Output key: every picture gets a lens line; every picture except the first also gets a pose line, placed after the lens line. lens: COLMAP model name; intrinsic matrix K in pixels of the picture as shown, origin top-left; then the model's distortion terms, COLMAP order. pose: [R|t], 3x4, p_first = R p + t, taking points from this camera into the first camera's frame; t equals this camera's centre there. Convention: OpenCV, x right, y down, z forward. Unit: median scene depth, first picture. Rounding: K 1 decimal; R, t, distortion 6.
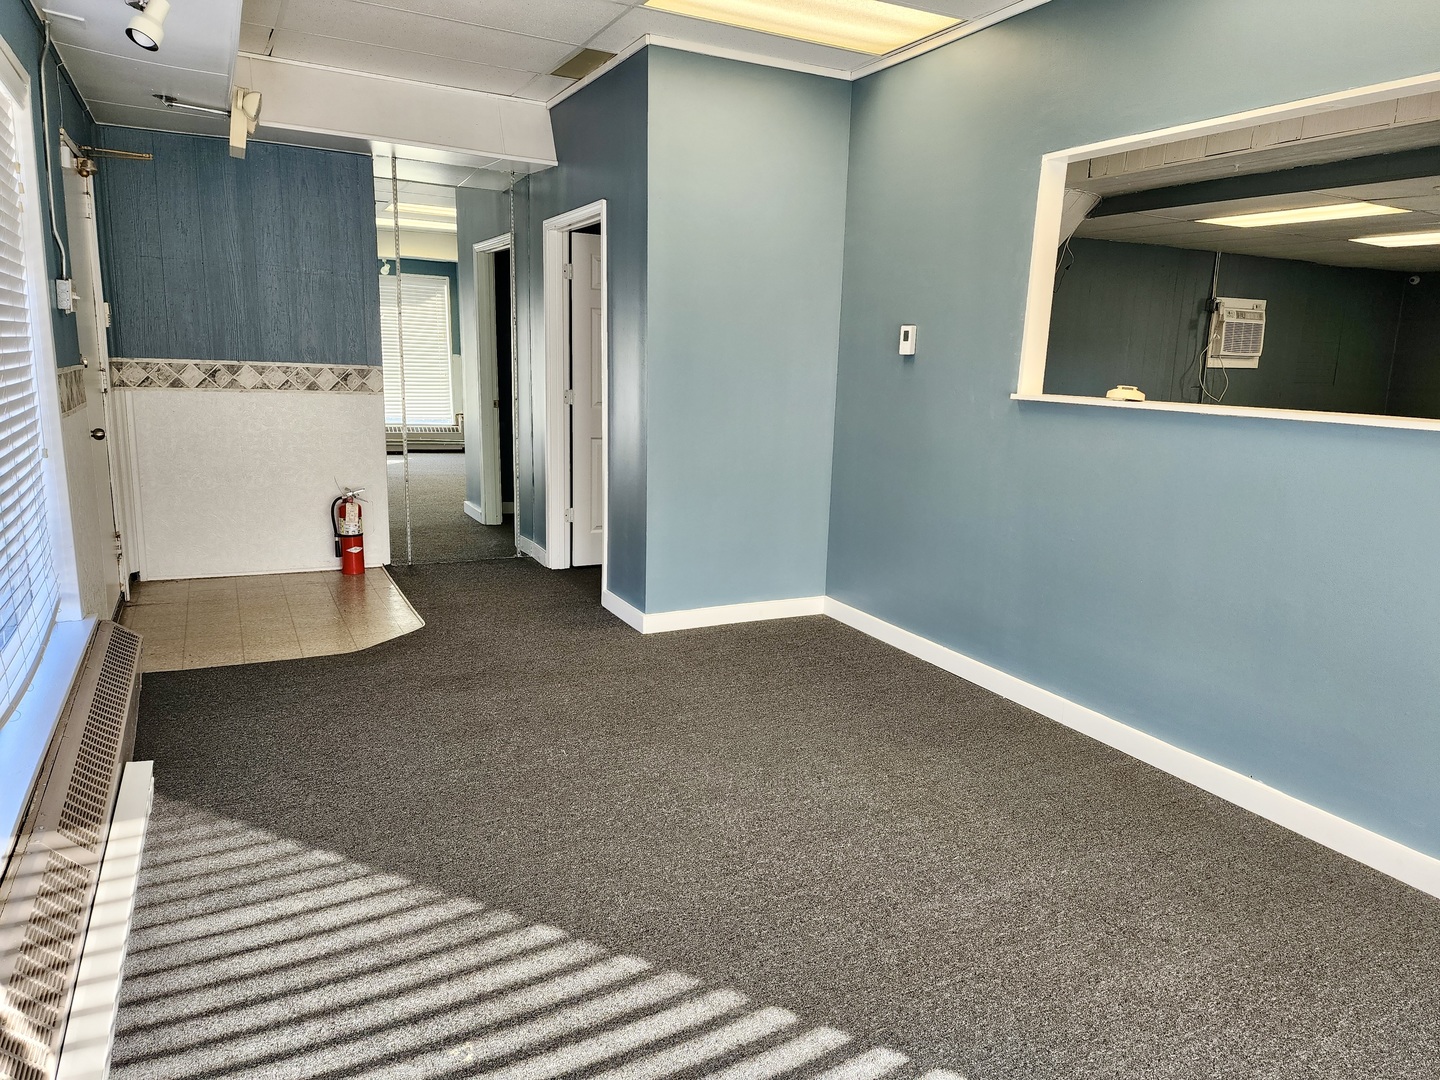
lens RADIAL K [[962.1, 0, 721.7], [0, 962.1, 534.2], [0, 0, 1]] dist [0.000433, -0.003507]
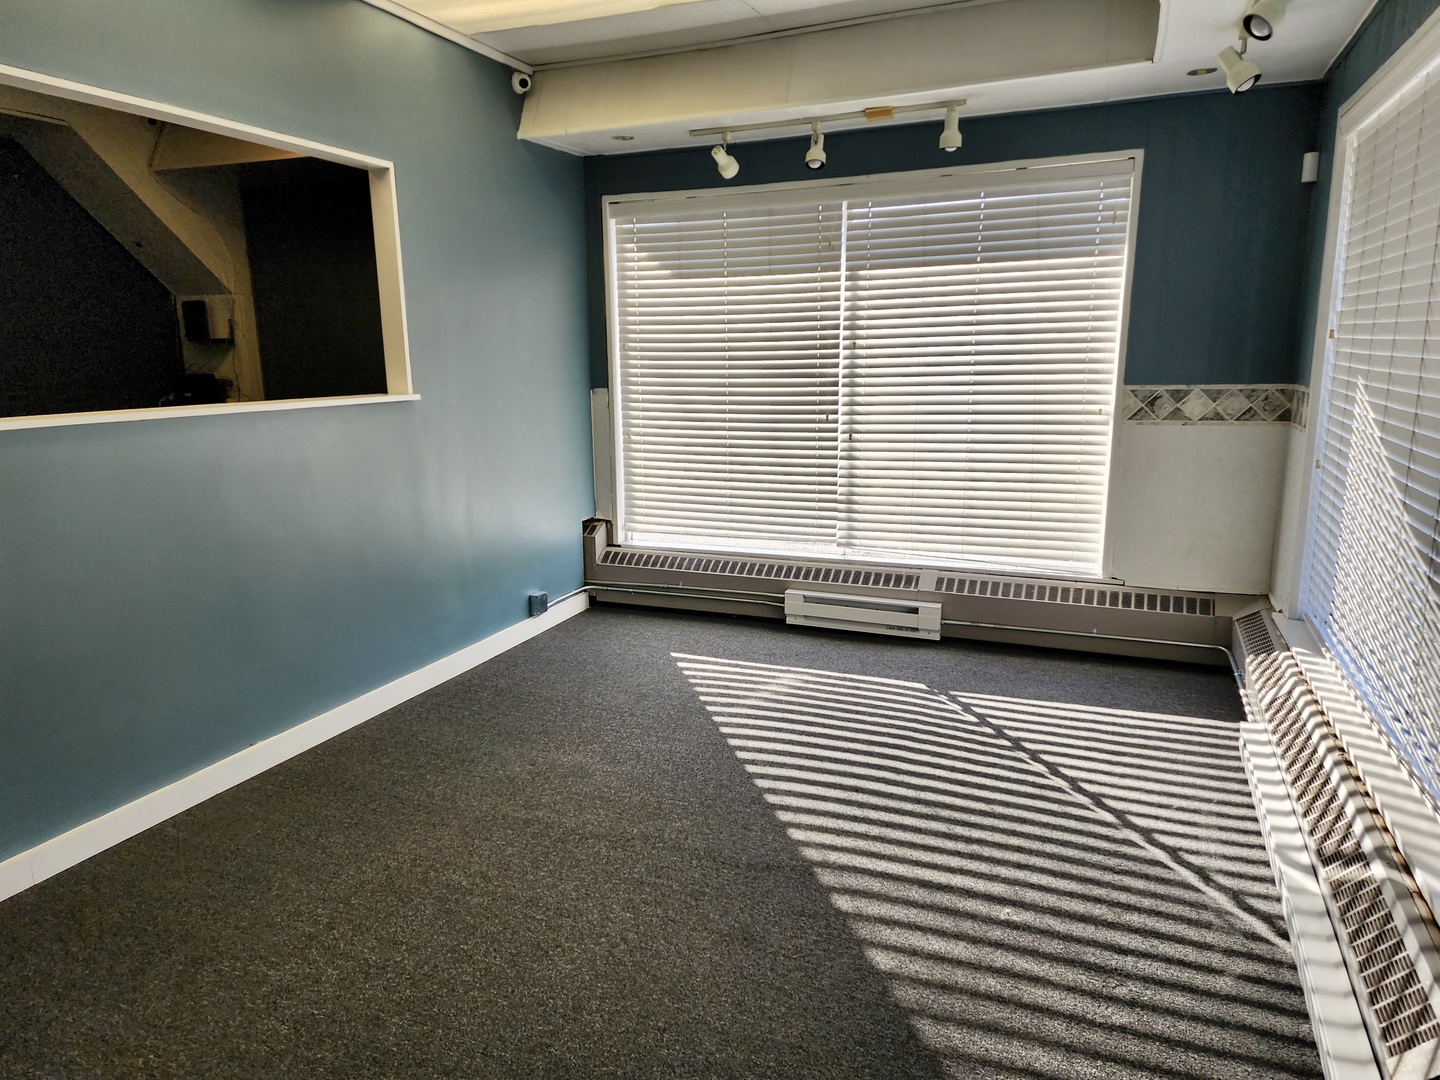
lens RADIAL K [[962.1, 0, 717.4], [0, 962.1, 544.6], [0, 0, 1]] dist [0.000433, -0.003507]
pose [[-0.652599, -0.173189, 0.737645, -0.752668], [0.140483, 0.928992, 0.342401, -0.347258], [-0.744566, 0.327077, -0.581929, 1.619357]]
